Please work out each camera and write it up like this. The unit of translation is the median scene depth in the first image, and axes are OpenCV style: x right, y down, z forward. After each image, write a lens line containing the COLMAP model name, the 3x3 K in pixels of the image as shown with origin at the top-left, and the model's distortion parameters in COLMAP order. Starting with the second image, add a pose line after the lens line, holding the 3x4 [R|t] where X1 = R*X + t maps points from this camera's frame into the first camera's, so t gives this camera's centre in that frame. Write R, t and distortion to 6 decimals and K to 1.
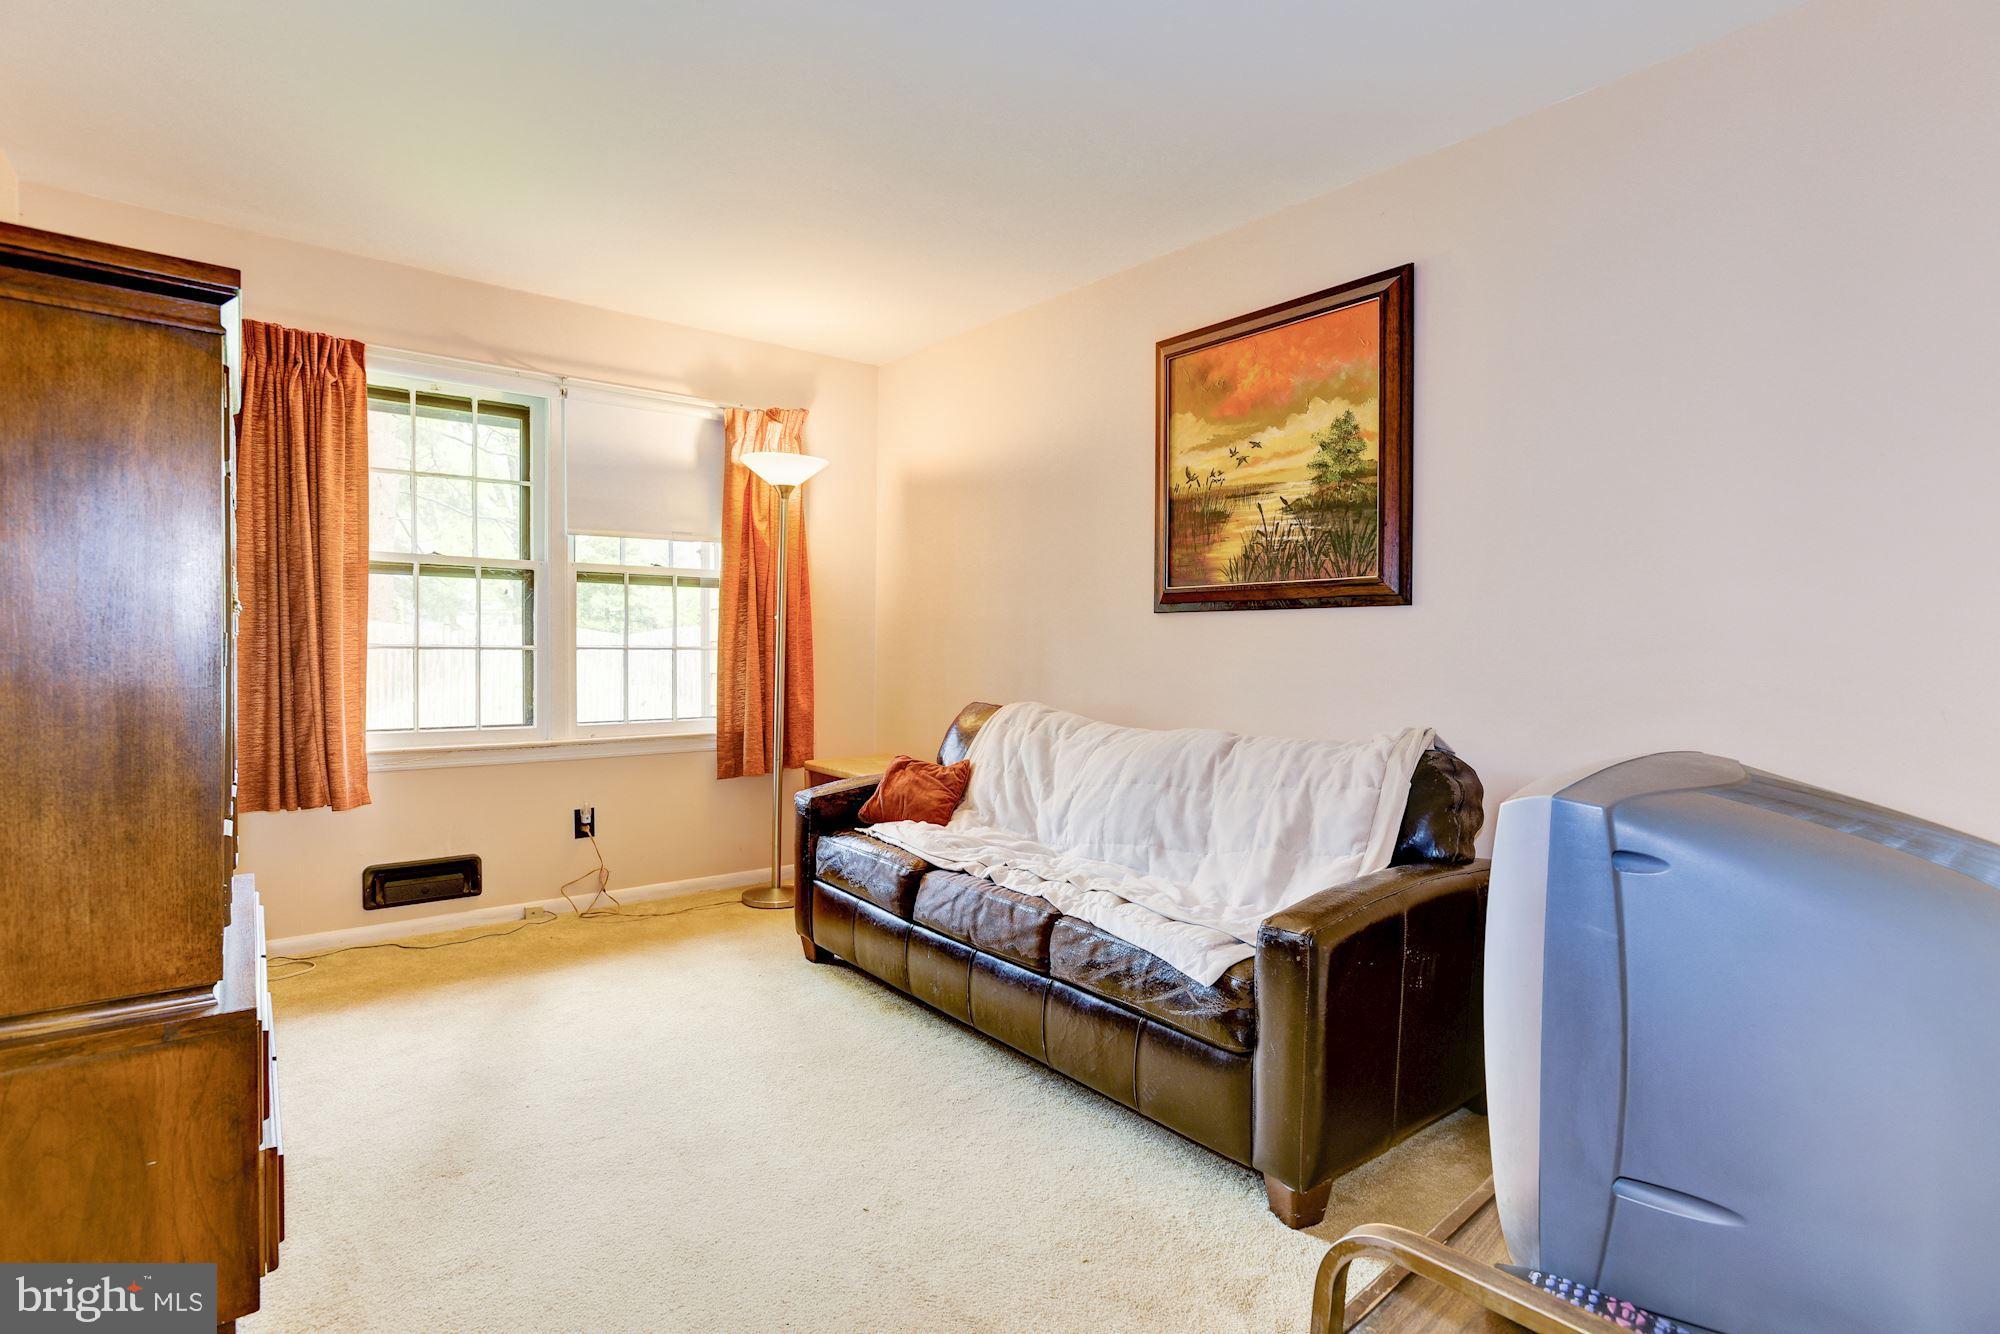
lens RADIAL K [[1008.7, 0, 998.2], [0, 1008.7, 661.3], [0, 0, 1]] dist [-0.047661, 0.027256]
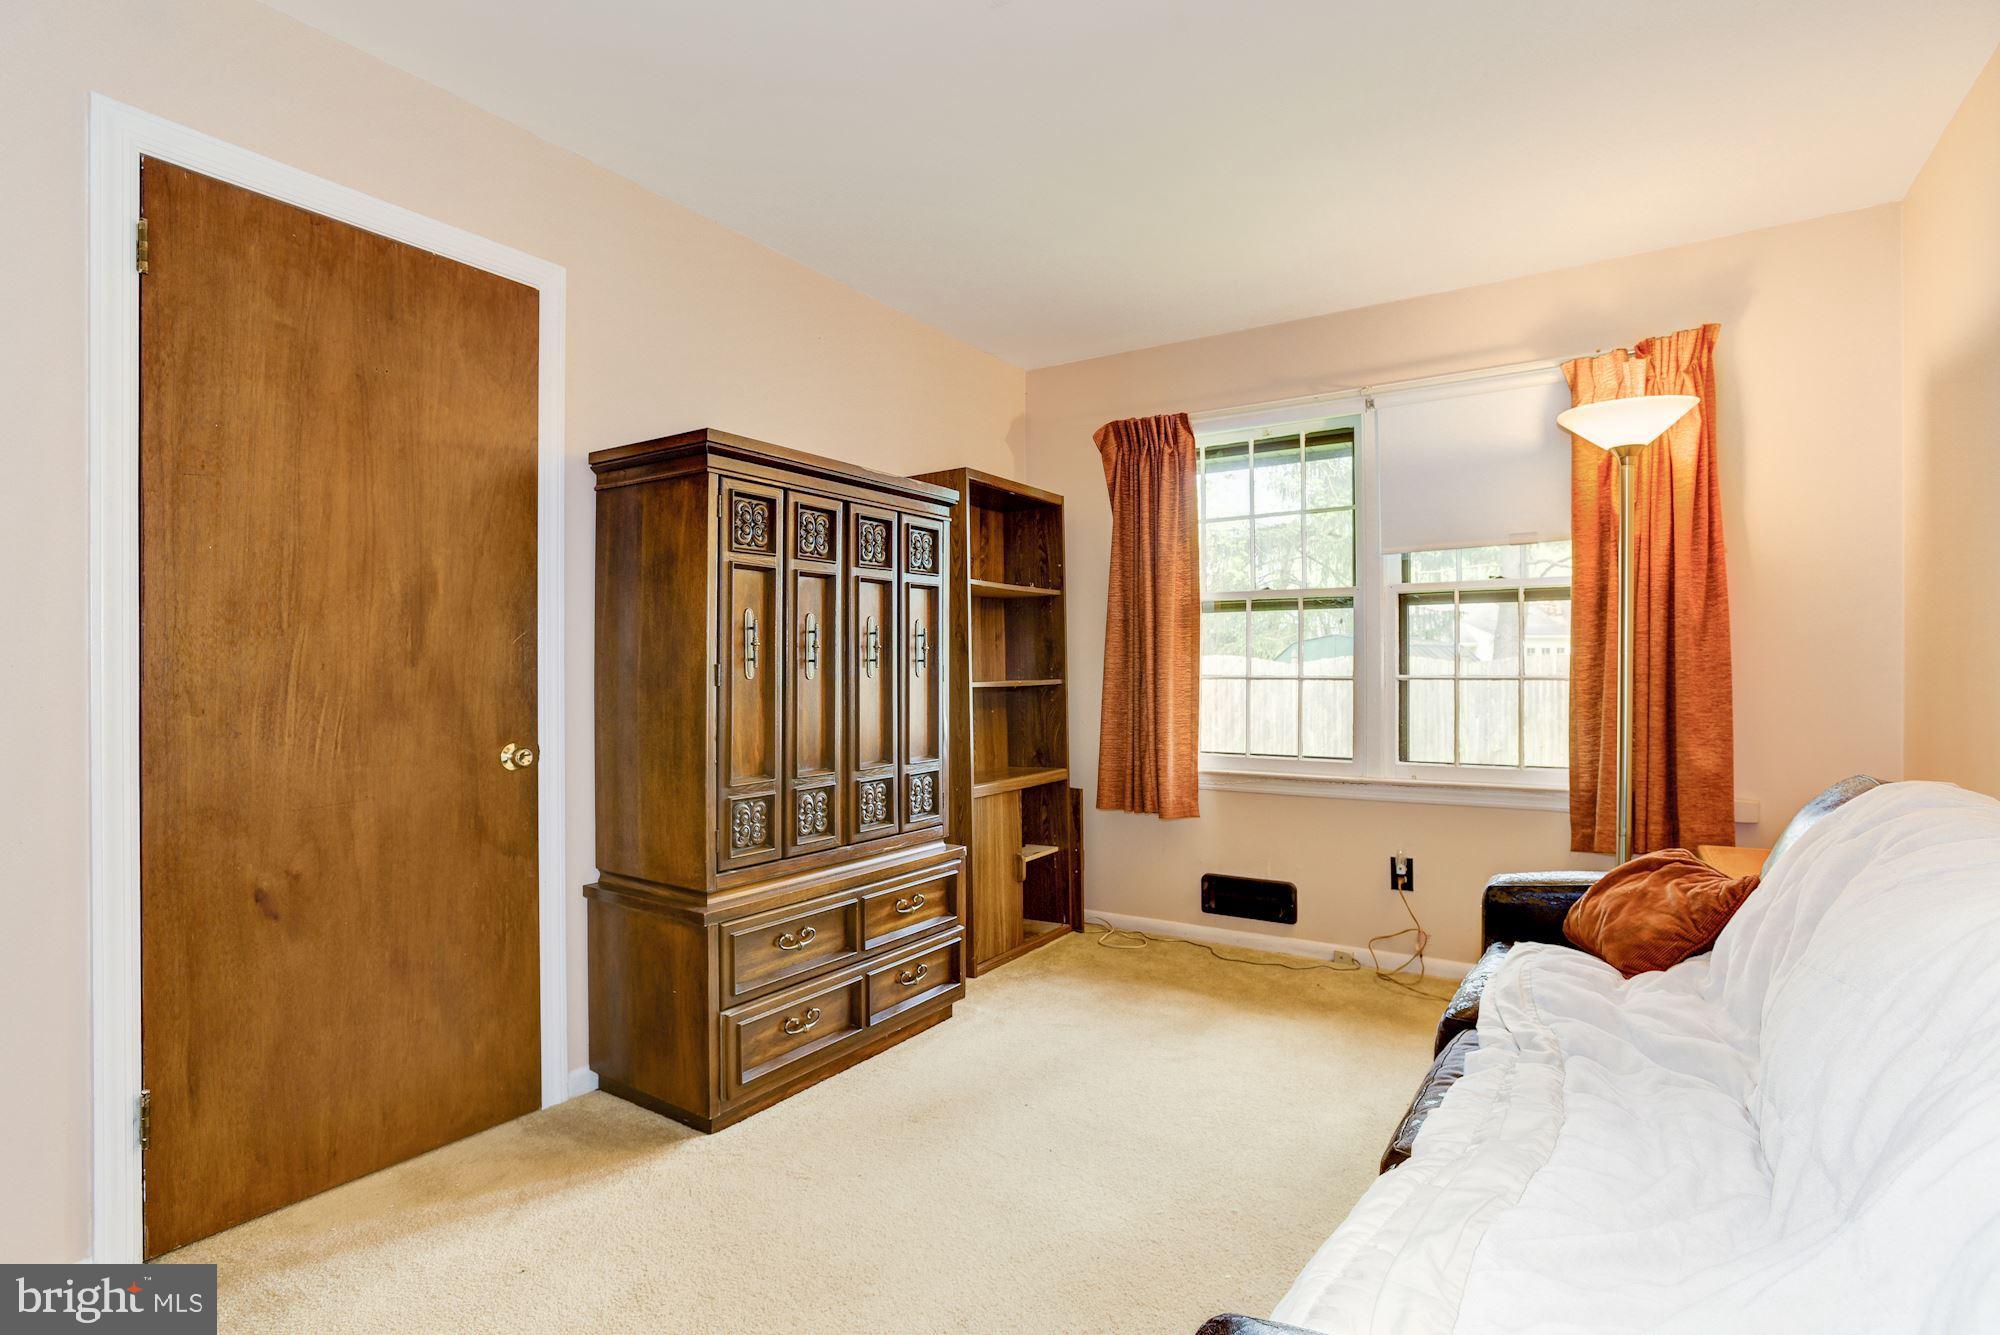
lens RADIAL K [[1008.7, 0, 998.2], [0, 1008.7, 661.8], [0, 0, 1]] dist [-0.047661, 0.027256]
pose [[0.274386, -0.019422, -0.961424, 0.377729], [-0.011794, 0.999653, -0.023561, -0.002783], [0.961547, 0.017804, 0.274061, 0.434890]]
